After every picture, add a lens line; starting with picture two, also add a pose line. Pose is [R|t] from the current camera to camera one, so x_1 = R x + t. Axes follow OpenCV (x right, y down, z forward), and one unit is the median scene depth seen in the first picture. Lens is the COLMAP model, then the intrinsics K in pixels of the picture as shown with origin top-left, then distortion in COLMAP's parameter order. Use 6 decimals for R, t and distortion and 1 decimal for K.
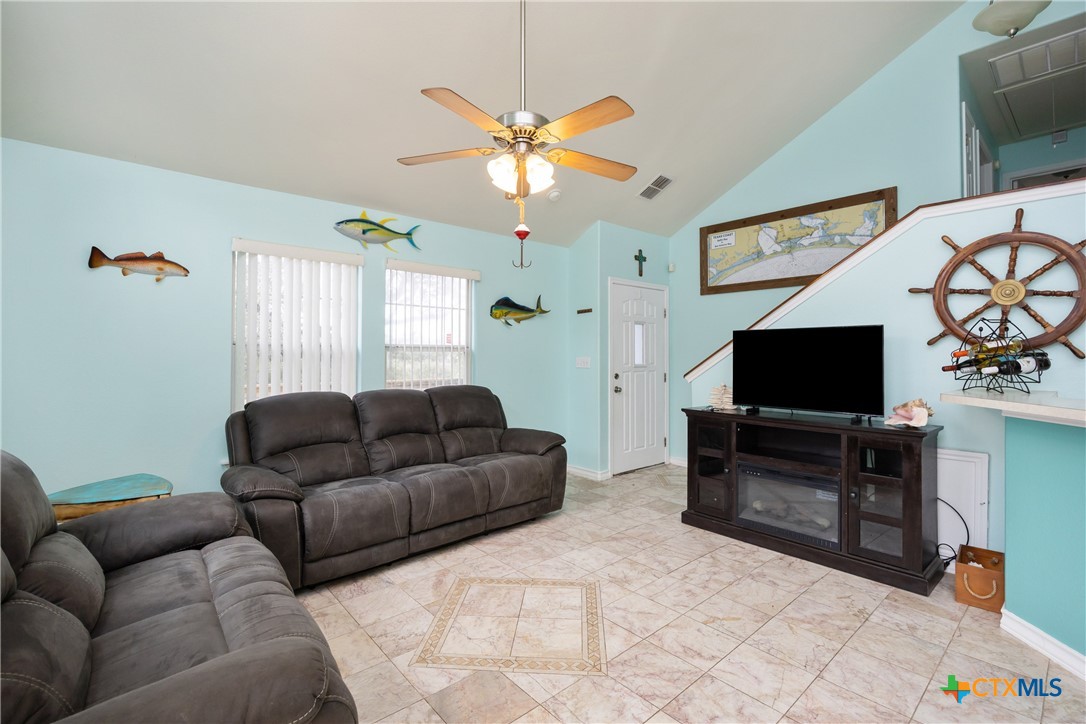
lens RADIAL K [[478.3, 0, 549.0], [0, 478.3, 352.5], [0, 0, 1]] dist [-0.013789, -0.000184]
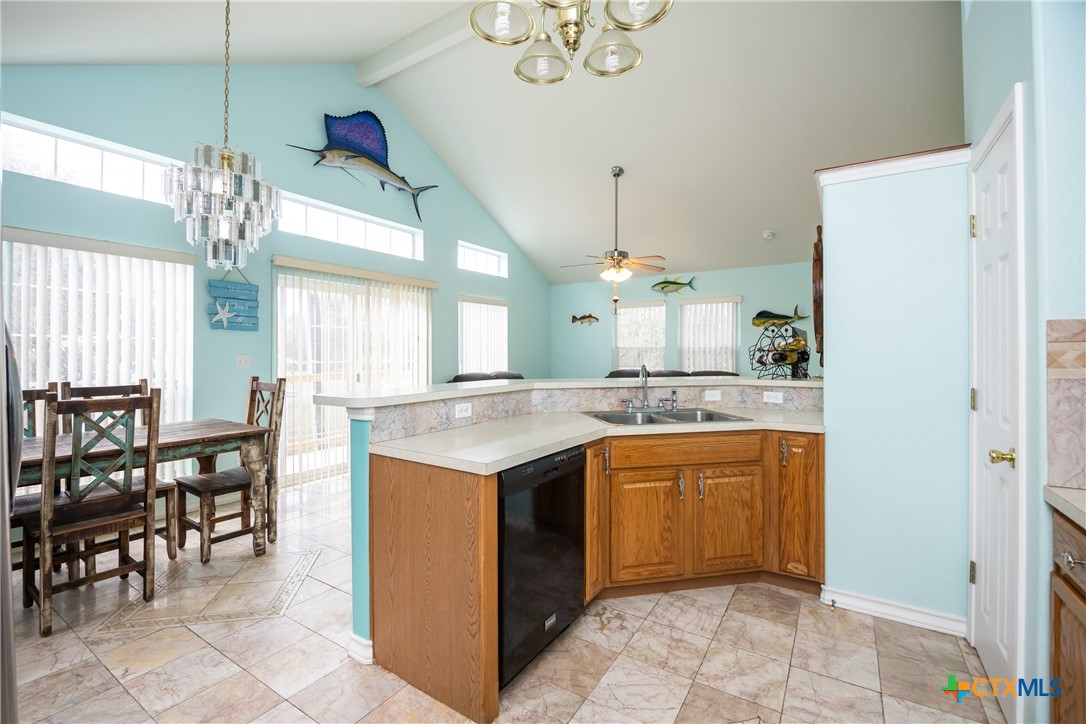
lens RADIAL K [[478.3, 0, 548.7], [0, 478.3, 352.8], [0, 0, 1]] dist [-0.013789, -0.000184]
pose [[0.273328, -0.000927, -0.961920, 1.739283], [0.004801, 0.999988, 0.000401, 0.005515], [0.961909, -0.004727, 0.273330, 0.037561]]
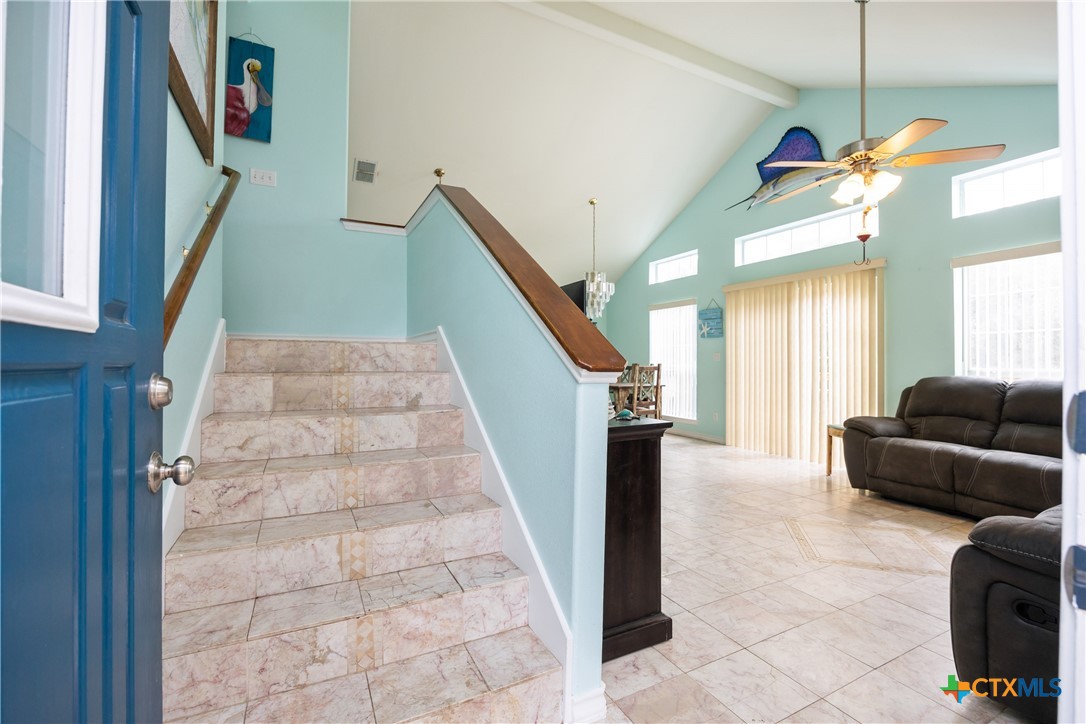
lens RADIAL K [[478.3, 0, 542.7], [0, 478.3, 362.2], [0, 0, 1]] dist [-0.013789, -0.000184]
pose [[-0.968727, -0.003499, 0.248105, 0.367340], [-0.005222, 0.999967, -0.006287, 0.072242], [-0.248075, -0.007386, -0.968713, 1.976662]]
